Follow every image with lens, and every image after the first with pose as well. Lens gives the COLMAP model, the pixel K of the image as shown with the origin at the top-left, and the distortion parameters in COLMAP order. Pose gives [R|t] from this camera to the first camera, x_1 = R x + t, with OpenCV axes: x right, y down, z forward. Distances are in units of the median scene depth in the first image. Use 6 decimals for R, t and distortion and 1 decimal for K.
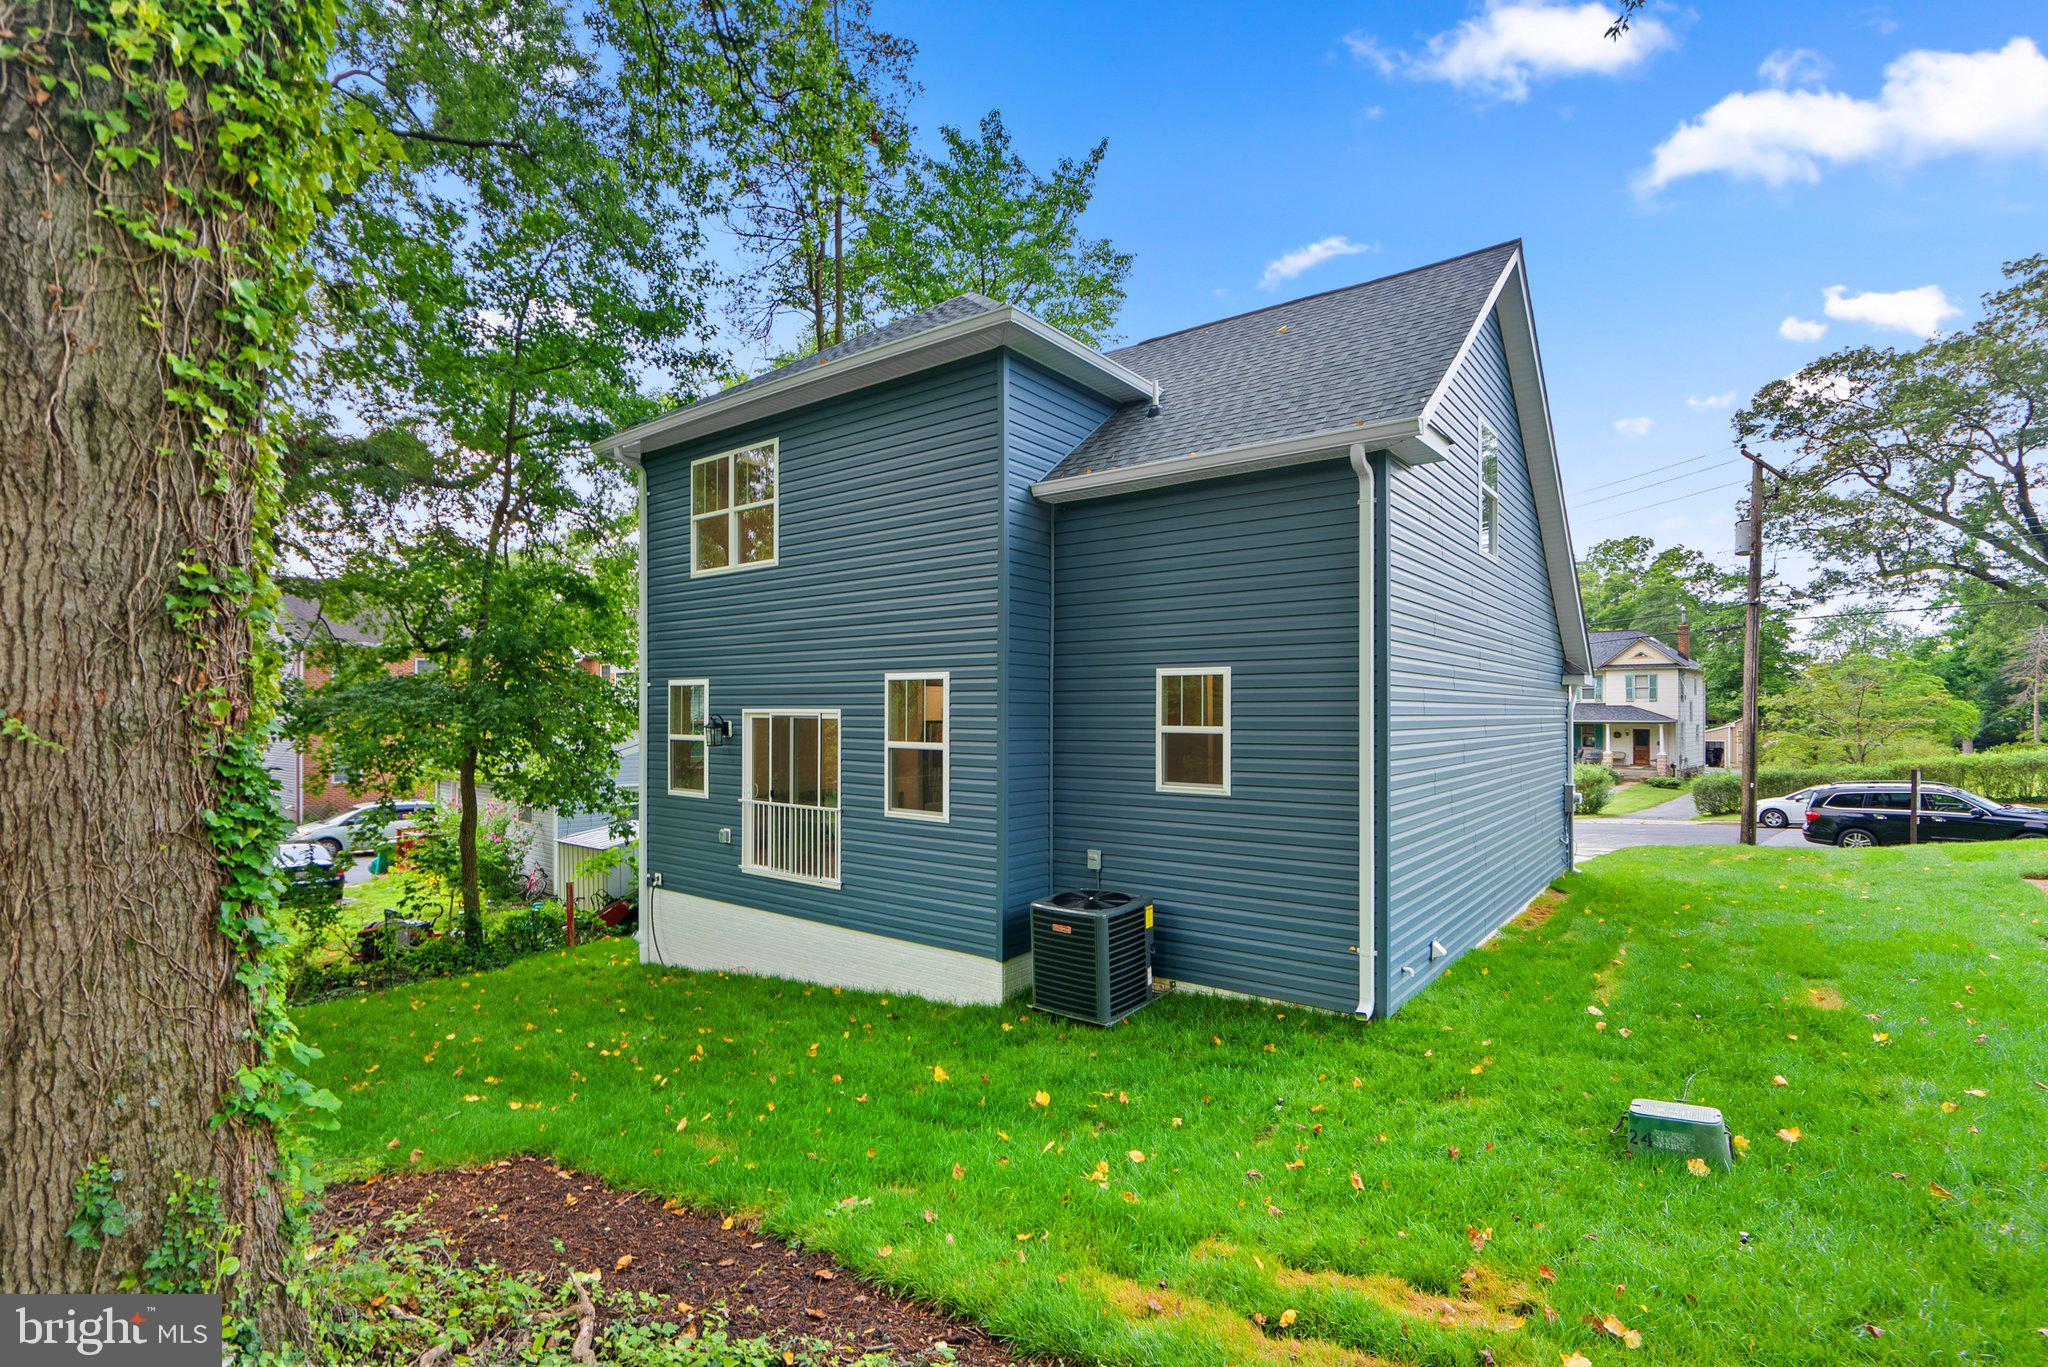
lens RADIAL K [[947.0, 0, 1027.2], [0, 947.0, 703.2], [0, 0, 1]] dist [0.016704, 0.000271]
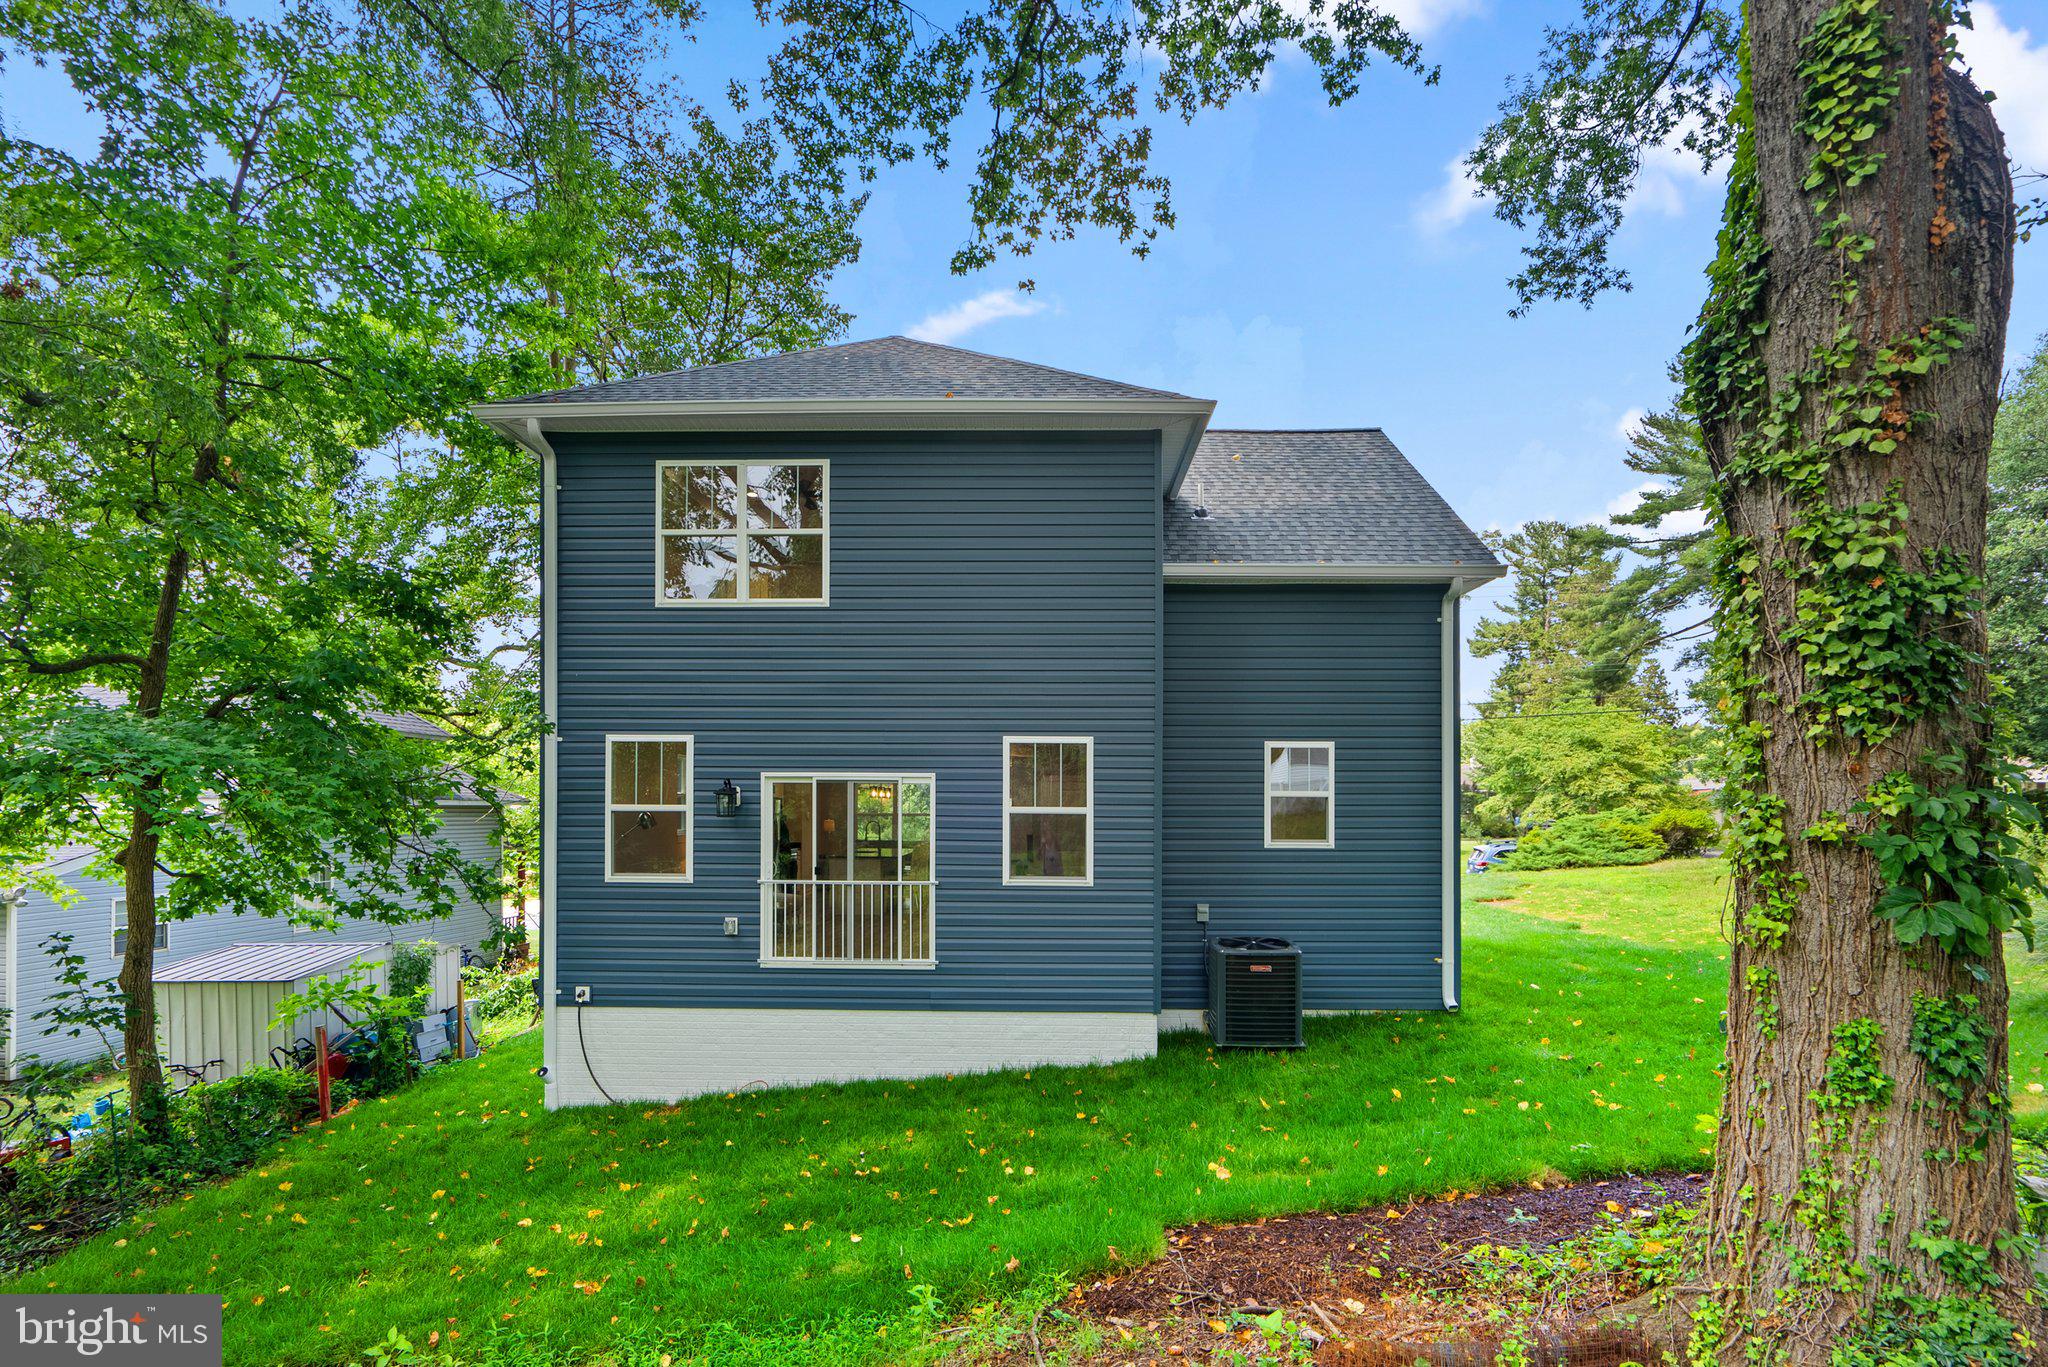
lens RADIAL K [[947.0, 0, 983.0], [0, 947.0, 764.9], [0, 0, 1]] dist [0.016704, 0.000271]
pose [[0.806066, 0.016246, 0.591602, -0.674058], [-0.010655, 0.999859, -0.012941, 0.008813], [-0.591729, 0.004128, 0.806126, 0.221652]]
